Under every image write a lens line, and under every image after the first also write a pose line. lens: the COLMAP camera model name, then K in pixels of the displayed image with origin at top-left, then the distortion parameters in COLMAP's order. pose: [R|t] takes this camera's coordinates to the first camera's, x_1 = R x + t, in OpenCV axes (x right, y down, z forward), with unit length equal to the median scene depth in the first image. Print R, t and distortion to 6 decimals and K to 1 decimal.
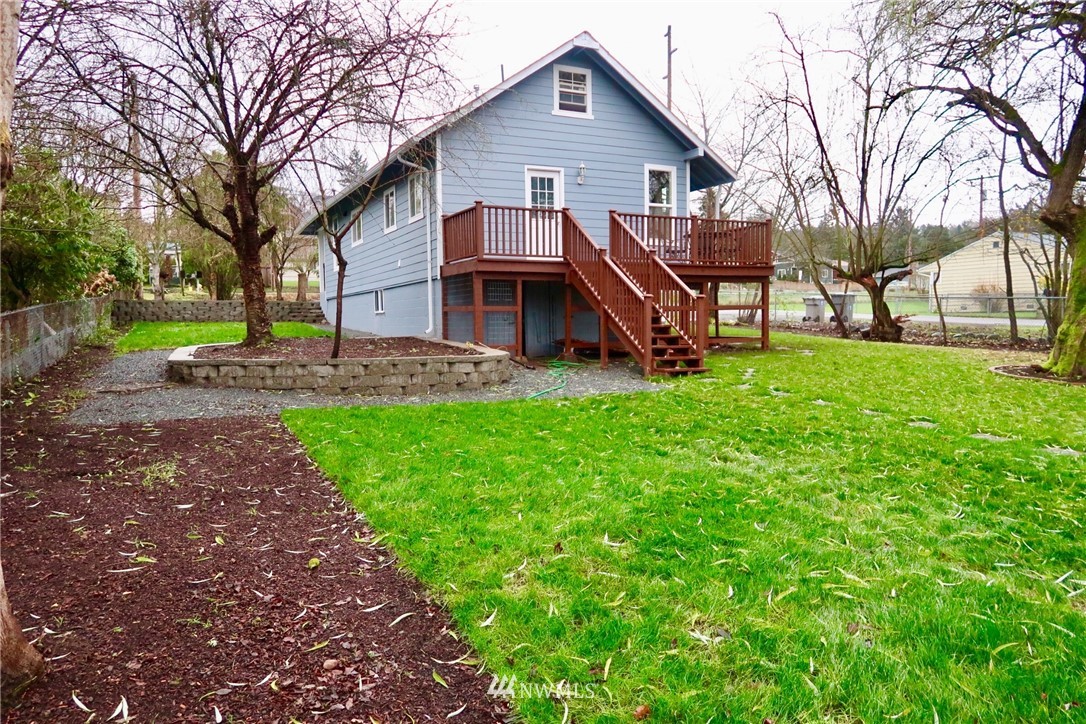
lens RADIAL K [[749.5, 0, 540.8], [0, 749.5, 364.8], [0, 0, 1]] dist [-0.020182, 0.008681]
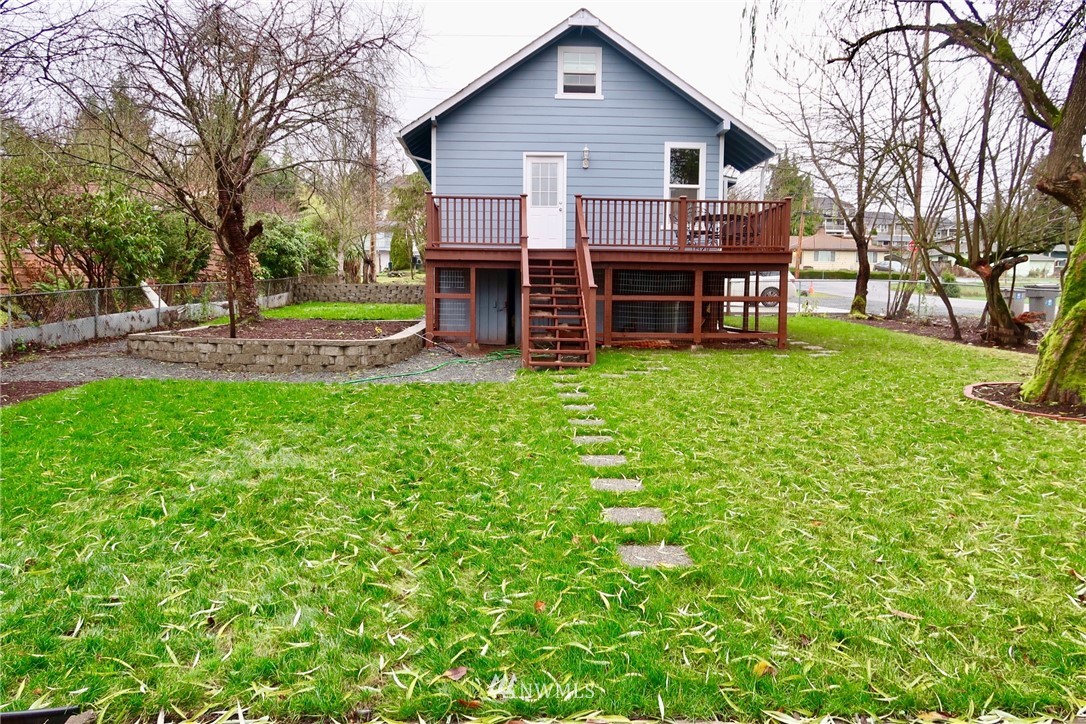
lens RADIAL K [[749.5, 0, 541.9], [0, 749.5, 362.5], [0, 0, 1]] dist [-0.020182, 0.008681]
pose [[0.924443, 0.050312, -0.377987, 0.386977], [-0.044097, 0.998712, 0.025086, -0.013183], [0.378763, -0.006523, 0.925471, 0.085677]]
